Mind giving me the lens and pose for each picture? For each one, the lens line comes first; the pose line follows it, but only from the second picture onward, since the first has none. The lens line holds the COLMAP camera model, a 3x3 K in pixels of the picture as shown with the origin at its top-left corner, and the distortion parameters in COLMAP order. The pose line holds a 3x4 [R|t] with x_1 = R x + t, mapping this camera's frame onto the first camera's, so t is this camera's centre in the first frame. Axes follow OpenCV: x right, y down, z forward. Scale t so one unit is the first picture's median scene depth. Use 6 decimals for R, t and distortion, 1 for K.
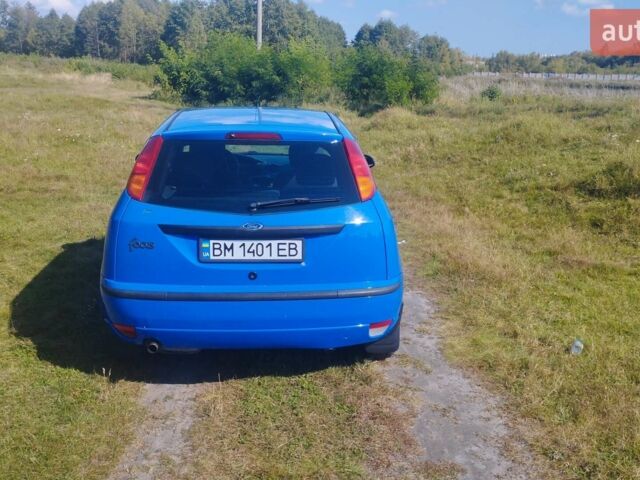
lens RADIAL K [[996.6, 0, 326.4], [0, 996.6, 241.5], [0, 0, 1]] dist [0.142391, 0.000000]
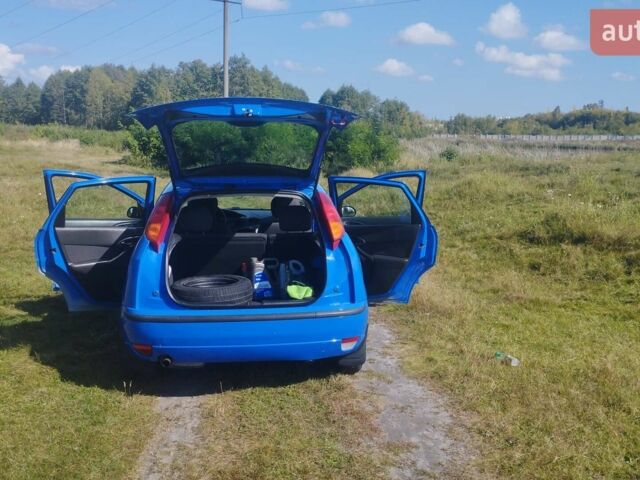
lens RADIAL K [[996.6, 0, 319.3], [0, 996.6, 238.4], [0, 0, 1]] dist [0.142391, 0.000000]
pose [[0.999492, -0.014753, 0.028247, -0.011899], [0.016546, 0.997792, -0.064319, 0.024249], [-0.027236, 0.064754, 0.997530, -0.168664]]
